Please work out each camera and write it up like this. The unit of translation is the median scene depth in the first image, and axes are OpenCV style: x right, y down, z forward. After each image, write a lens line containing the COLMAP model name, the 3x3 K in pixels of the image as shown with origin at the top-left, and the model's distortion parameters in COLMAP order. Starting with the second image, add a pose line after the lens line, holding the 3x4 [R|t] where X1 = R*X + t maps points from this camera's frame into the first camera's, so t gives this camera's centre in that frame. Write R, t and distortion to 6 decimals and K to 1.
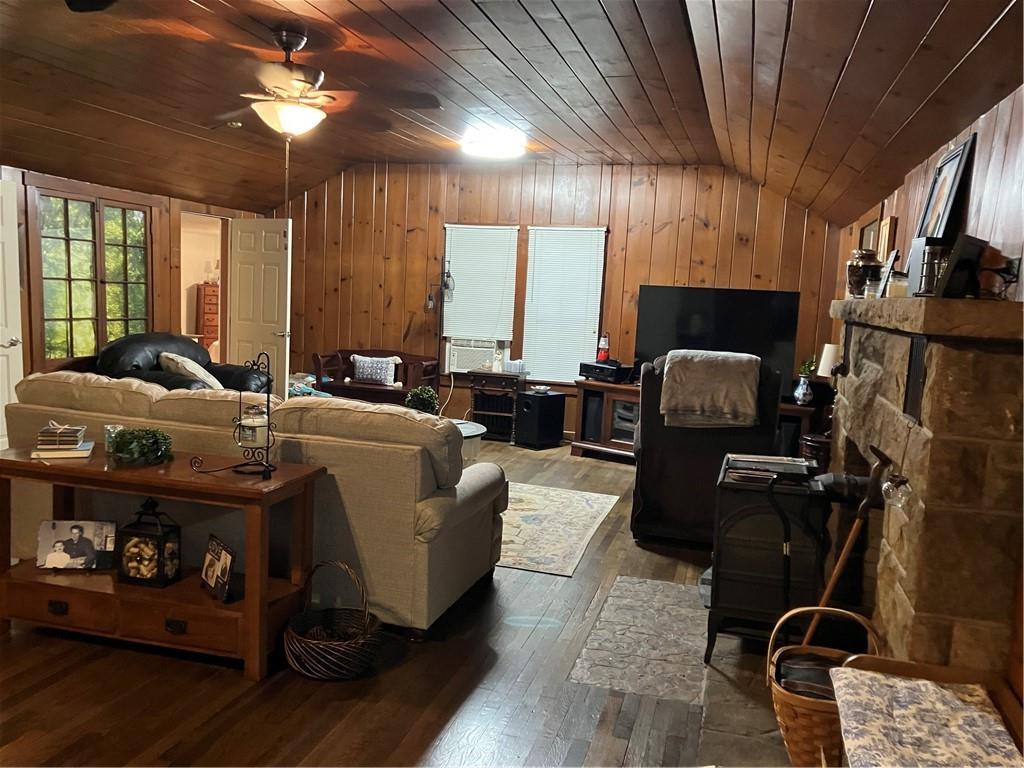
lens RADIAL K [[839.2, 0, 510.7], [0, 839.2, 381.1], [0, 0, 1]] dist [0.038858, -0.015910]
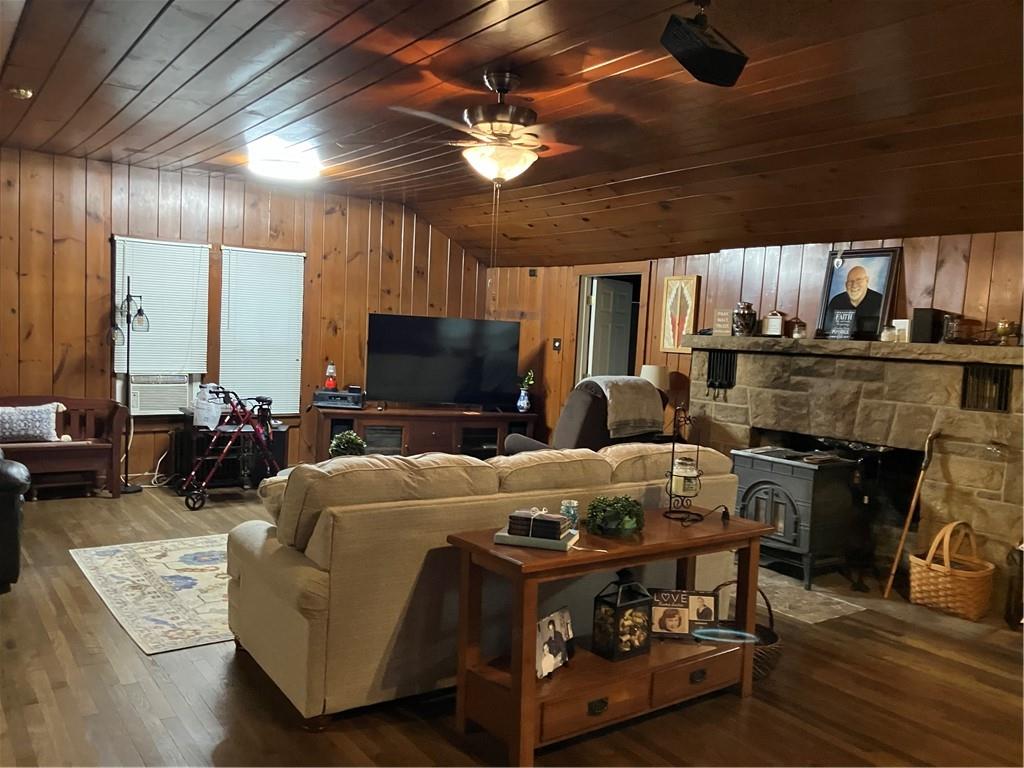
lens RADIAL K [[839.2, 0, 503.1], [0, 839.2, 393.2], [0, 0, 1]] dist [0.038858, -0.015910]
pose [[0.625658, -0.077798, 0.776208, -0.872779], [0.069780, 0.996607, 0.043643, -0.078366], [-0.776970, 0.026858, 0.628964, 0.345897]]
